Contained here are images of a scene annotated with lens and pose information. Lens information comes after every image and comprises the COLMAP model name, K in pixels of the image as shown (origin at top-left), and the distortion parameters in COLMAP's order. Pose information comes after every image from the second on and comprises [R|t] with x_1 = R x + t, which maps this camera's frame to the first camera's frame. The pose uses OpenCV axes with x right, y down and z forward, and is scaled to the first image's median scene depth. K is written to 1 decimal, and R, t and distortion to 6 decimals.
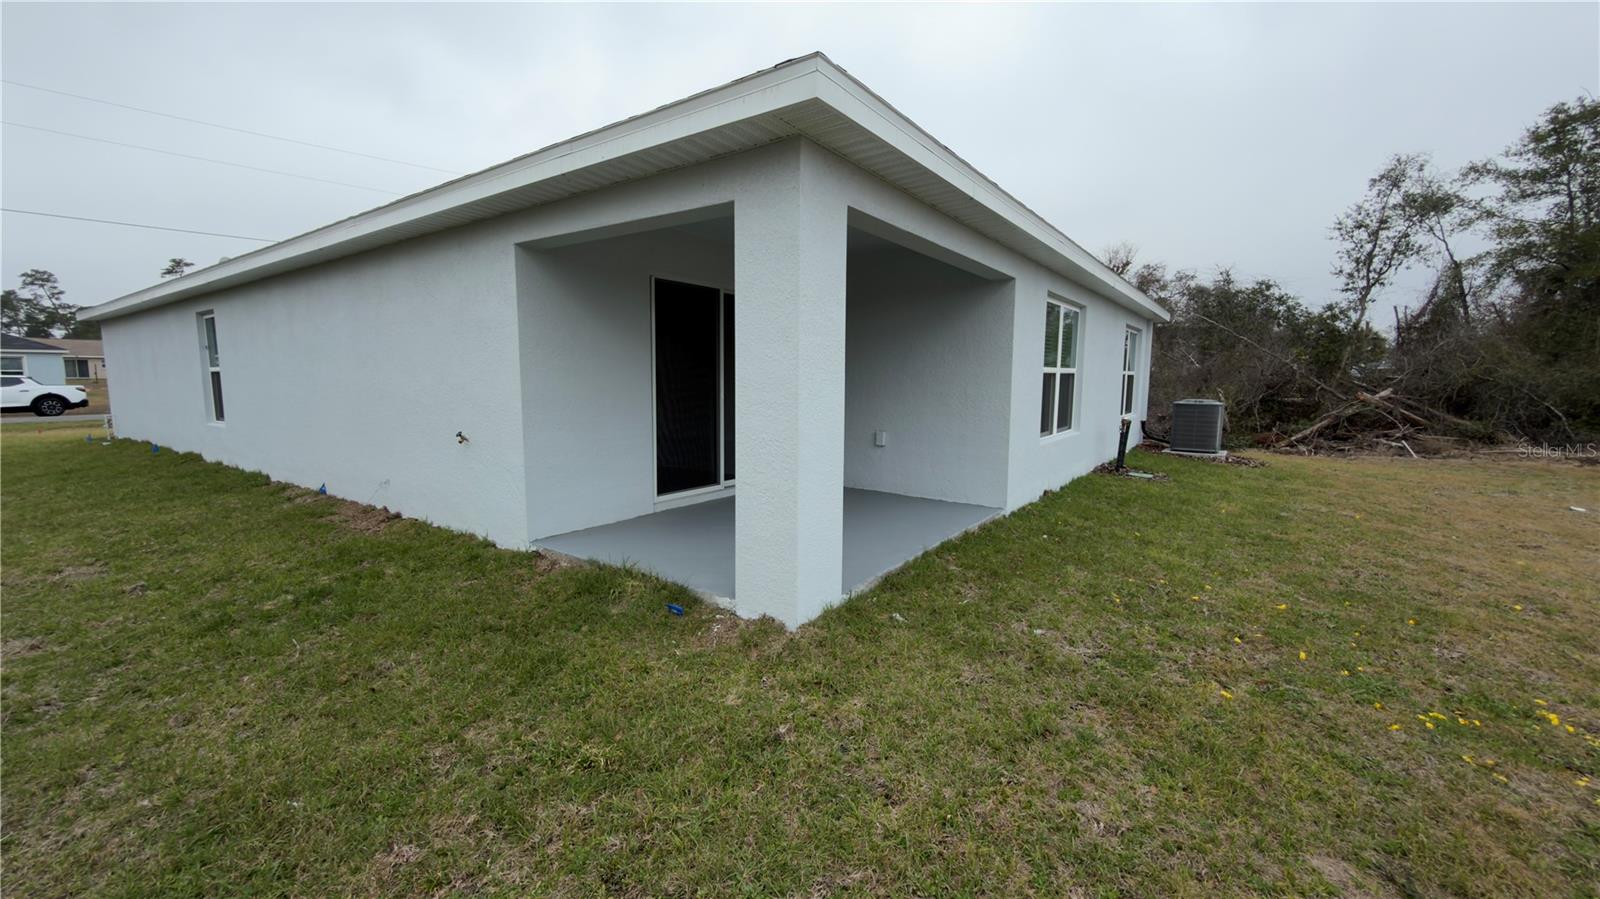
lens RADIAL K [[639.0, 0, 796.8], [0, 639.0, 447.6], [0, 0, 1]] dist [0.004128, 0.000954]
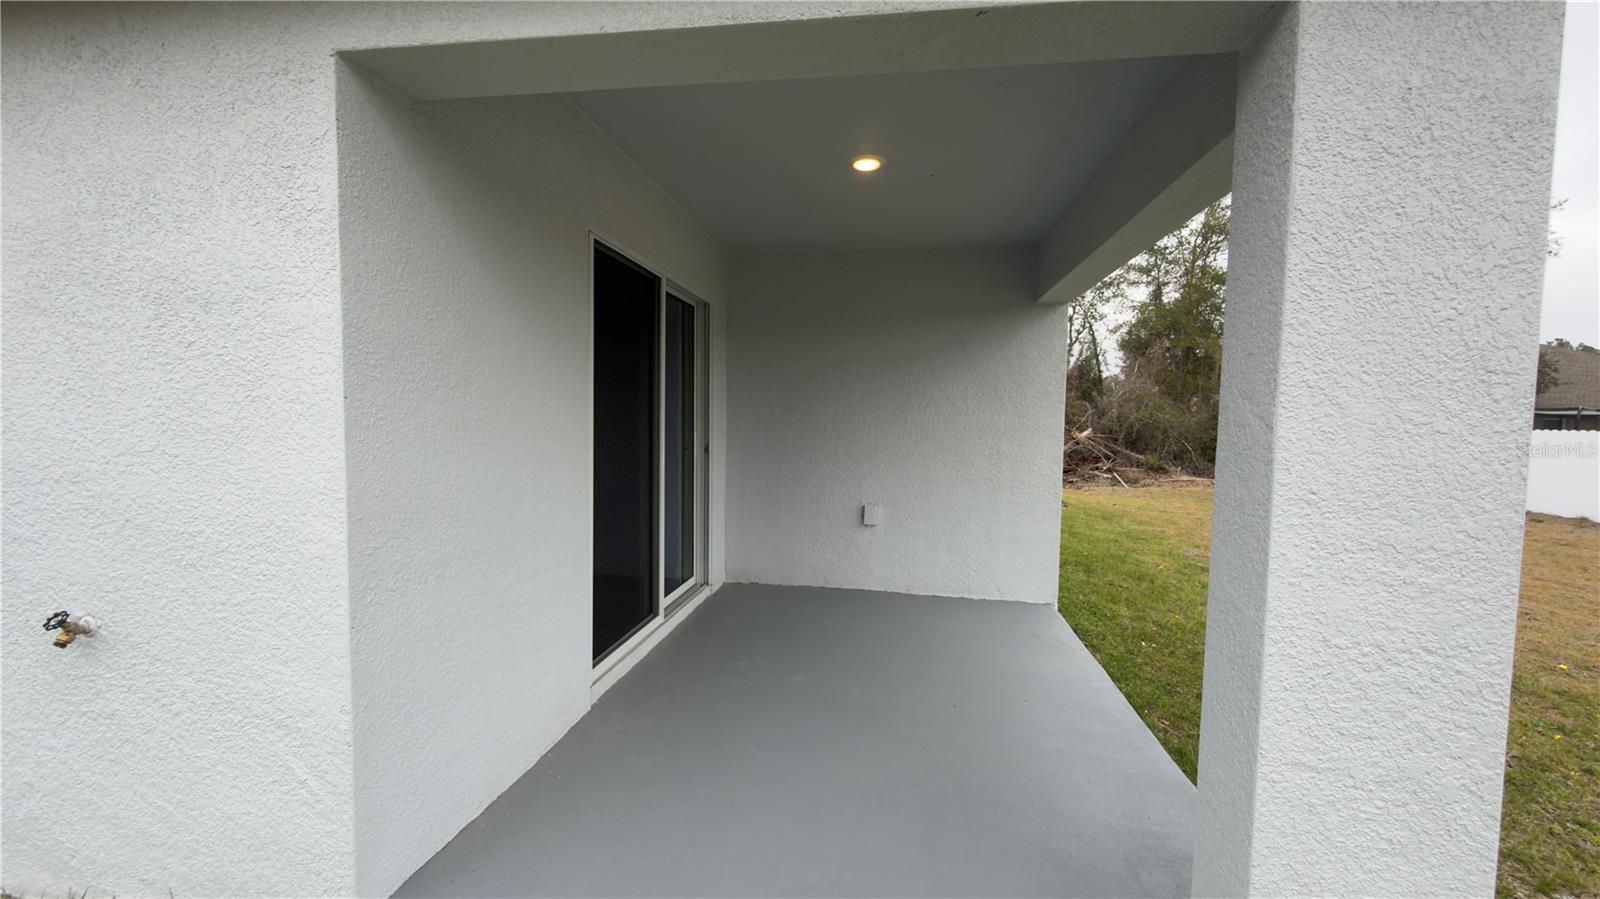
lens RADIAL K [[639.0, 0, 799.8], [0, 639.0, 455.4], [0, 0, 1]] dist [0.004128, 0.000954]
pose [[0.895209, -0.018639, 0.445256, -0.125715], [0.035887, 0.998895, -0.030338, -0.030520], [-0.444199, 0.043138, 0.894889, 0.201752]]
